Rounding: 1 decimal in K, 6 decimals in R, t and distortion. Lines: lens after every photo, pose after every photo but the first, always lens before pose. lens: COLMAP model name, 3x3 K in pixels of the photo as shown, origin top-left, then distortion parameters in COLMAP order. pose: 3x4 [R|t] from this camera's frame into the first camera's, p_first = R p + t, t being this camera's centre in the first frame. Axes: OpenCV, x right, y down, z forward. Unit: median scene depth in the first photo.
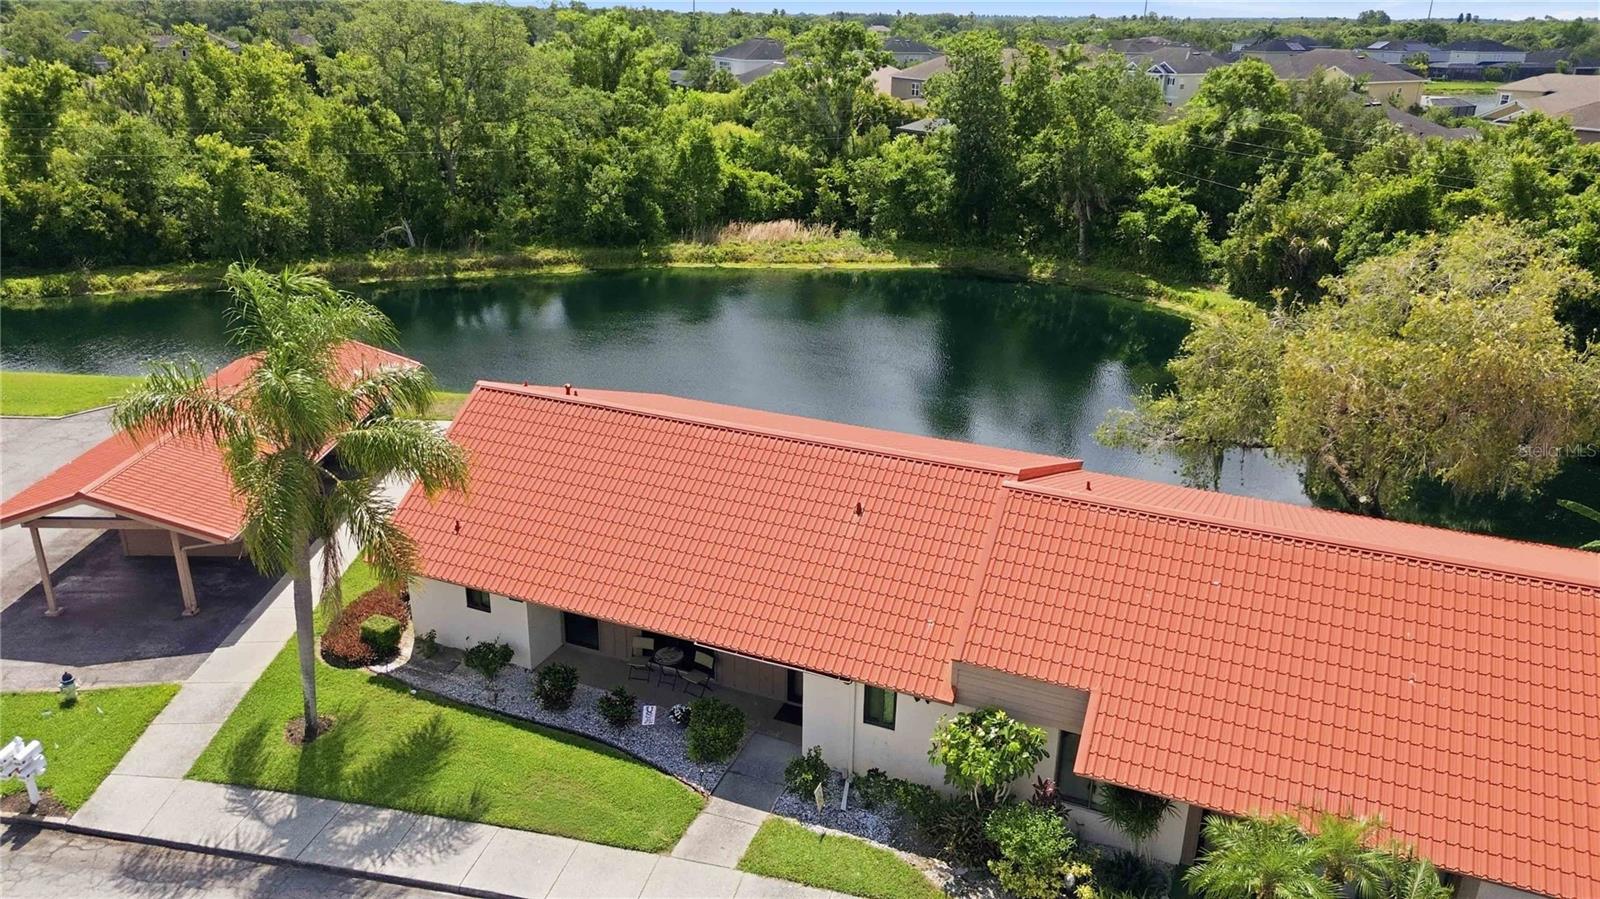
lens RADIAL K [[1137.9, 0, 771.9], [0, 1137.9, 452.0], [0, 0, 1]] dist [0.090712, -0.088715]
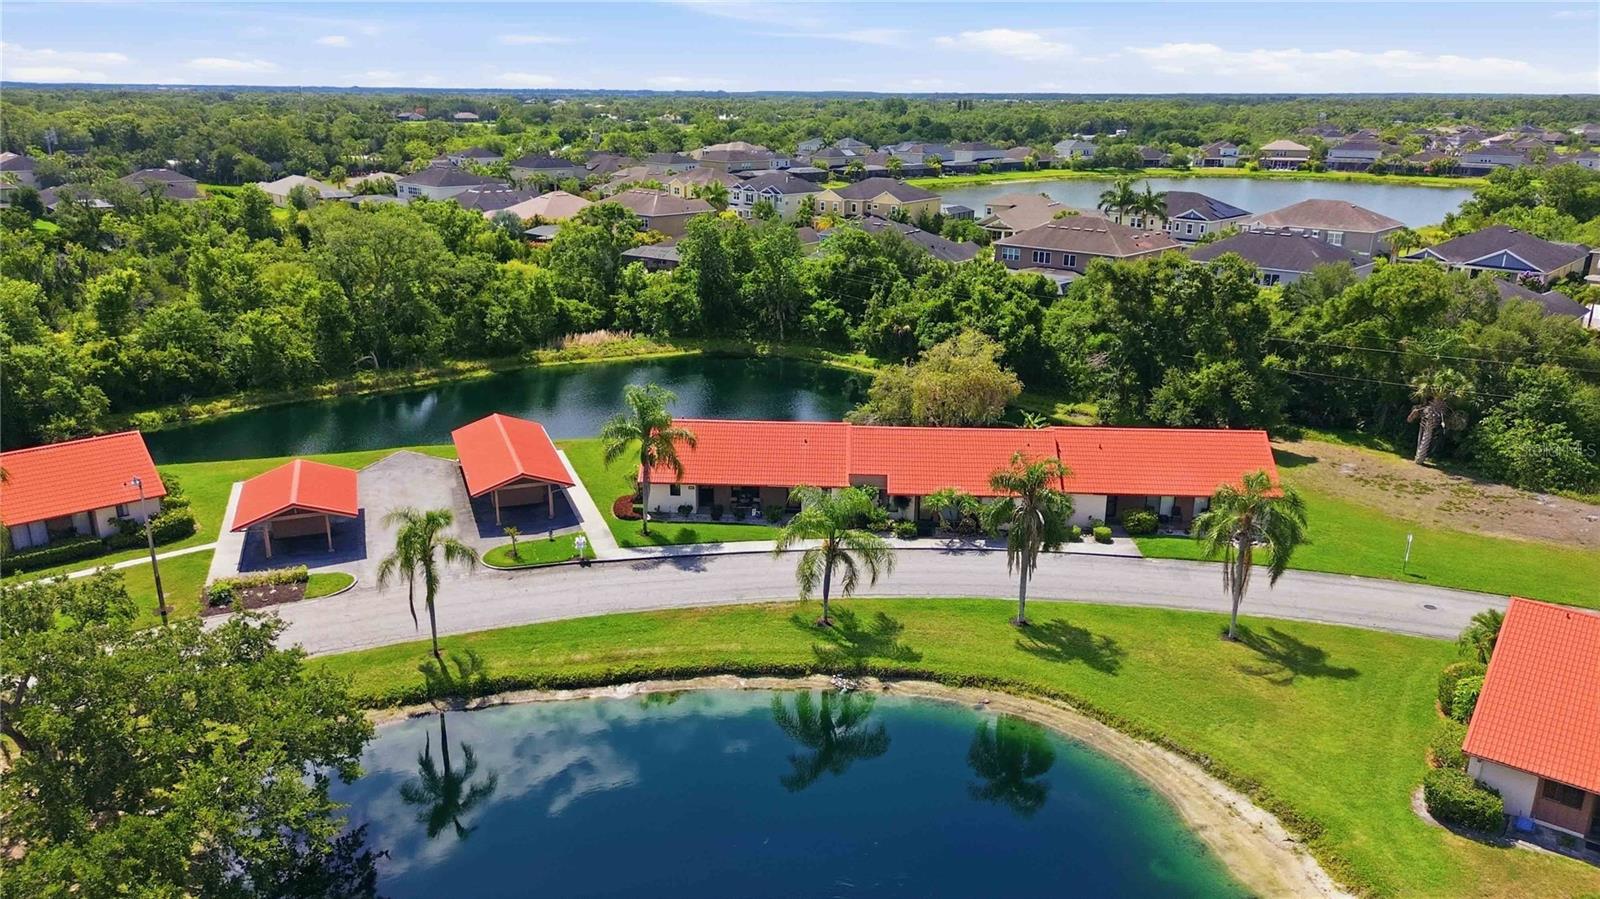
lens RADIAL K [[1137.9, 0, 771.9], [0, 1137.9, 452.0], [0, 0, 1]] dist [0.090712, -0.088715]
pose [[0.938810, -0.112525, 0.325537, -0.336884], [0.130911, 0.990774, -0.035062, 0.057436], [-0.318588, 0.075533, 0.944879, -0.630262]]
